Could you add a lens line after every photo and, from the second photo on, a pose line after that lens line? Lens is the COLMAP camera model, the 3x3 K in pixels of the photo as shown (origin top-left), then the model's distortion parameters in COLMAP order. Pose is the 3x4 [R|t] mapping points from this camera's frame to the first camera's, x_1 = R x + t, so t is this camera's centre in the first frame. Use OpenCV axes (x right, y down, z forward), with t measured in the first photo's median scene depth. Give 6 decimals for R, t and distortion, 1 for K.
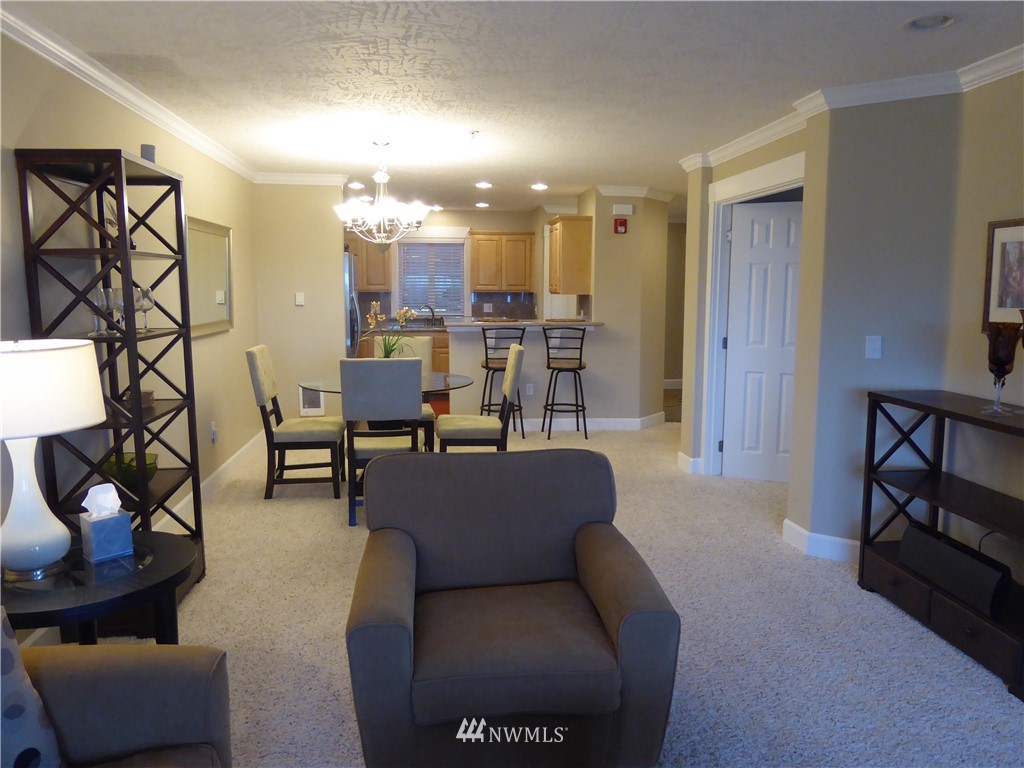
lens RADIAL K [[723.8, 0, 520.3], [0, 723.8, 381.6], [0, 0, 1]] dist [-0.027523, 0.010940]
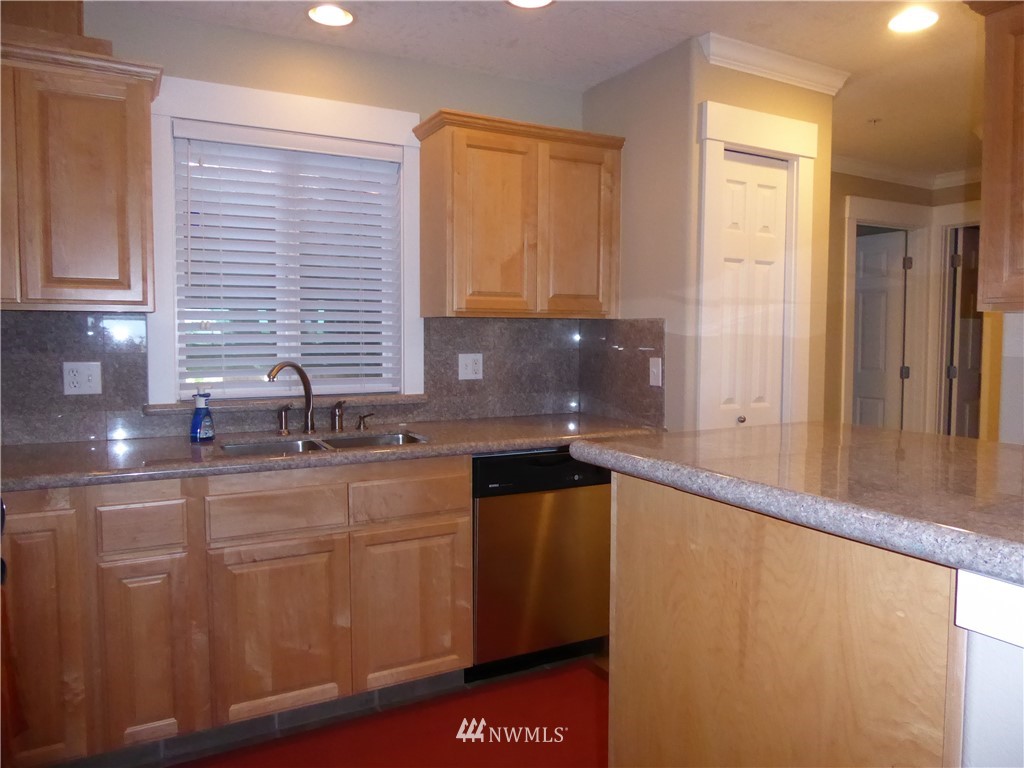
lens RADIAL K [[723.8, 0, 512.4], [0, 723.8, 380.3], [0, 0, 1]] dist [-0.027523, 0.010940]
pose [[0.930164, -0.016742, 0.366762, -0.150135], [0.043137, 0.997024, -0.063889, -0.075178], [-0.364601, 0.075248, 0.928118, 0.702225]]
